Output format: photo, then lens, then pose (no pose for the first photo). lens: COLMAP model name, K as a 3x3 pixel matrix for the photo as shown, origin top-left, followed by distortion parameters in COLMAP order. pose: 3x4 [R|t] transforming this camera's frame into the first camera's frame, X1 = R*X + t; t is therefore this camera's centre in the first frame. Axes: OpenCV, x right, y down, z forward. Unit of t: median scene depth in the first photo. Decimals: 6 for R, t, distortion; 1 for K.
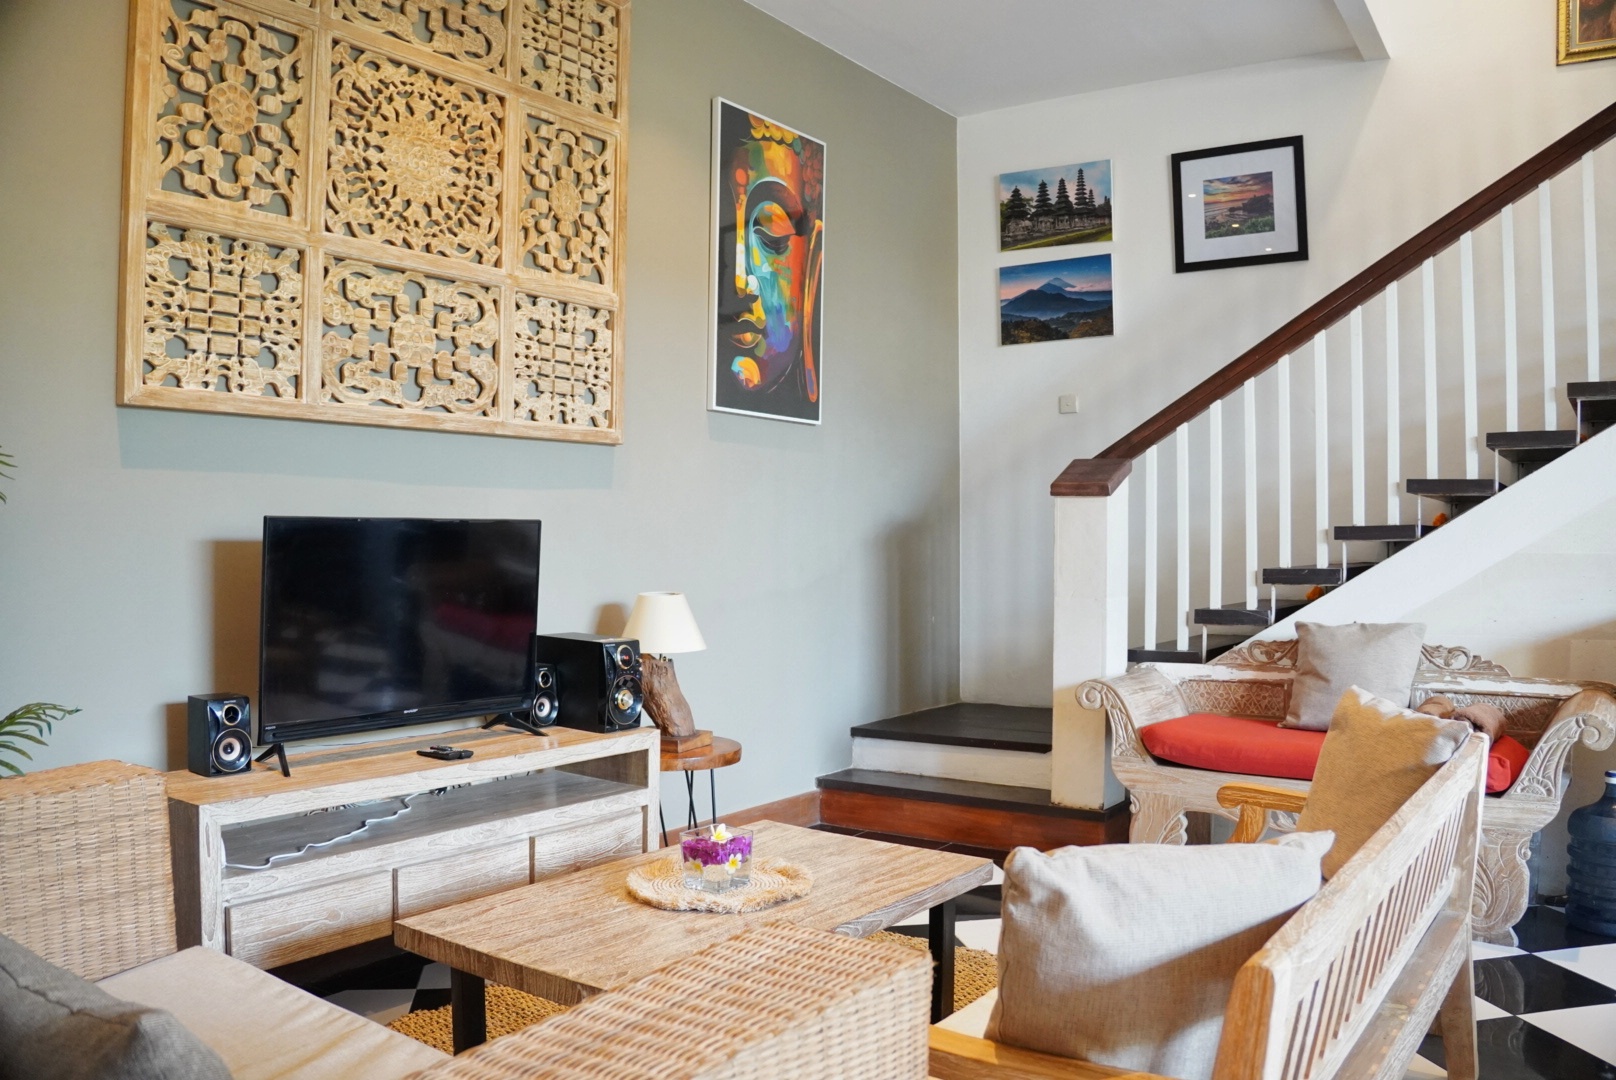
lens RADIAL K [[1285.3, 0, 814.6], [0, 1285.3, 533.3], [0, 0, 1]] dist [-0.207322, 0.127285]
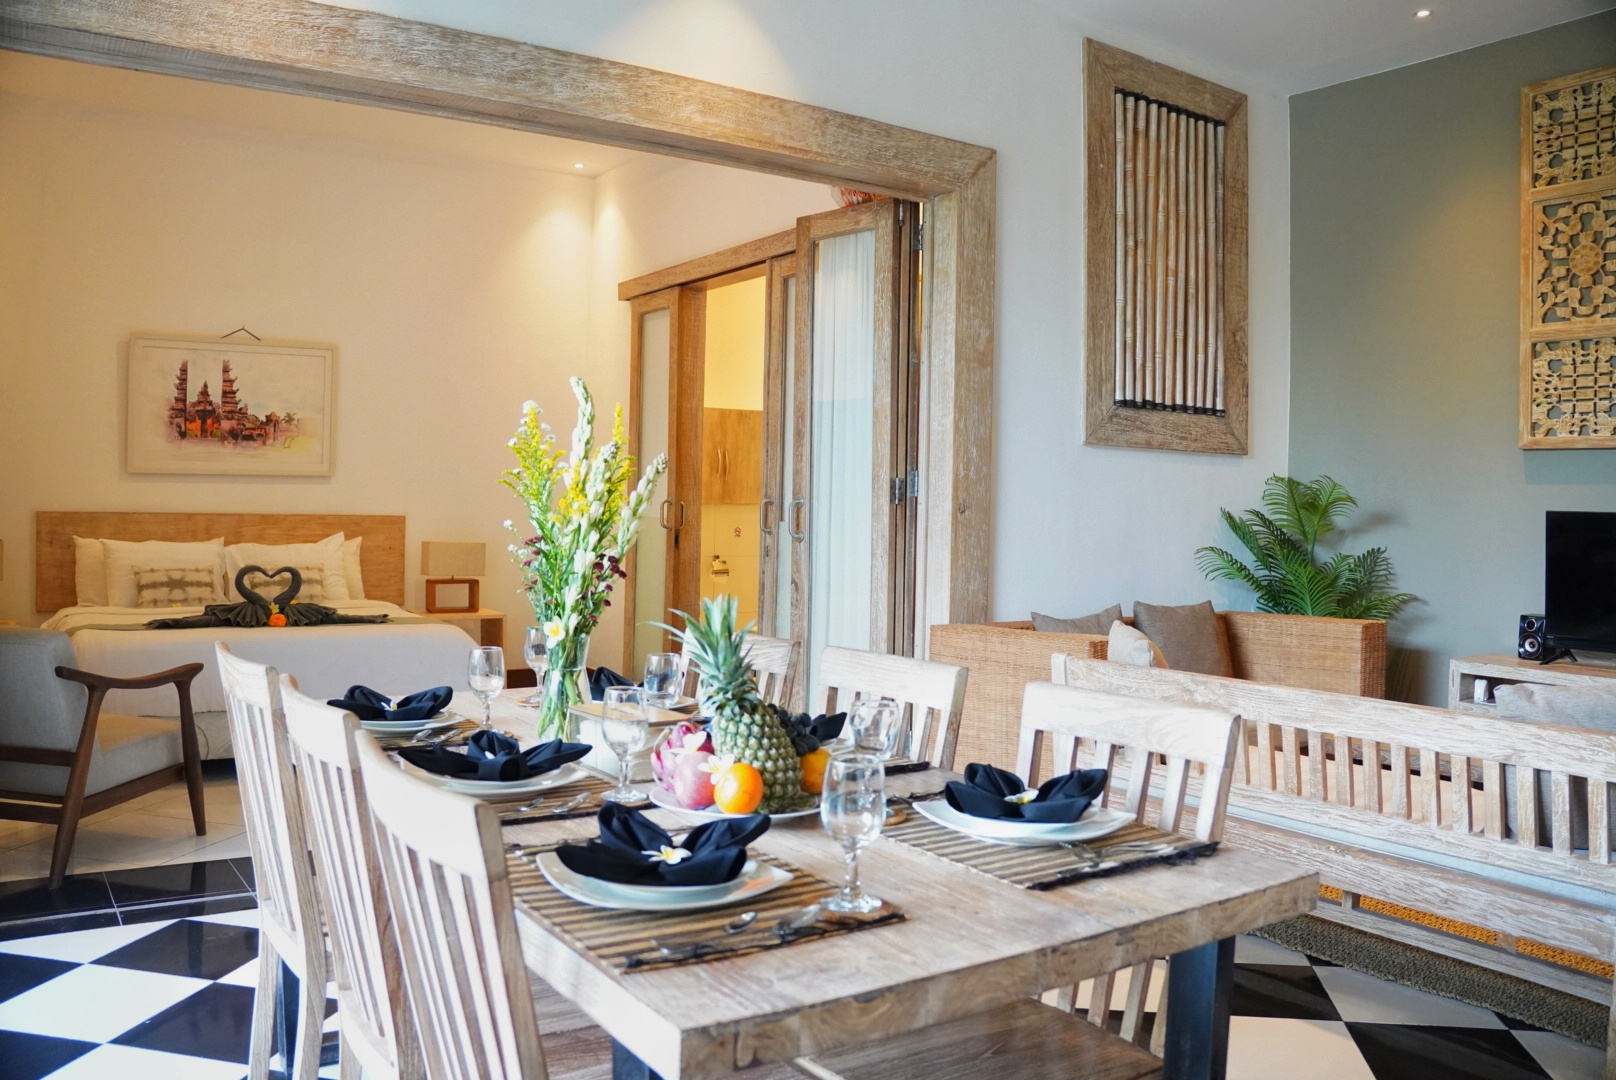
lens RADIAL K [[1285.3, 0, 814.6], [0, 1285.3, 533.3], [0, 0, 1]] dist [-0.207322, 0.127285]
pose [[-0.360535, 0.009253, -0.932700, 1.272908], [-0.022602, 0.999571, 0.018654, 0.007593], [0.932472, 0.027806, -0.360171, 0.575104]]
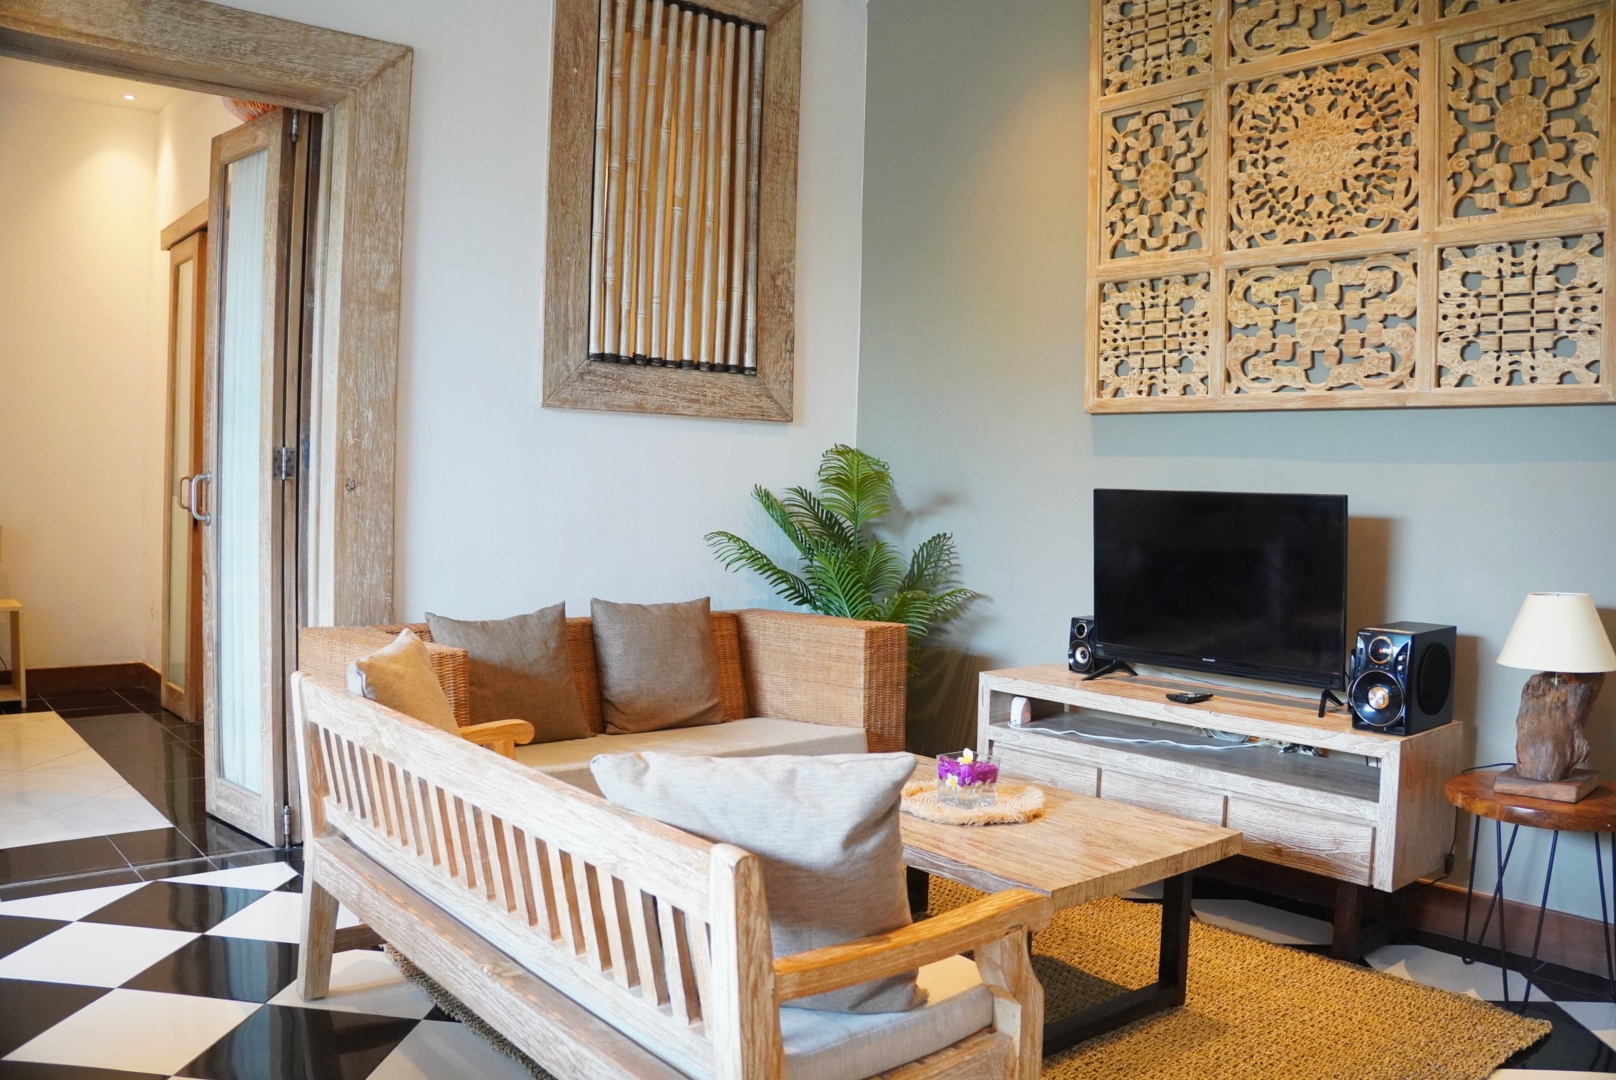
lens RADIAL K [[1285.3, 0, 814.6], [0, 1285.3, 533.3], [0, 0, 1]] dist [-0.207322, 0.127285]
pose [[-0.262510, 0.022727, -0.964661, 0.859057], [-0.027174, 0.999152, 0.030935, 0.000302], [0.964546, 0.034335, -0.261670, 0.929352]]
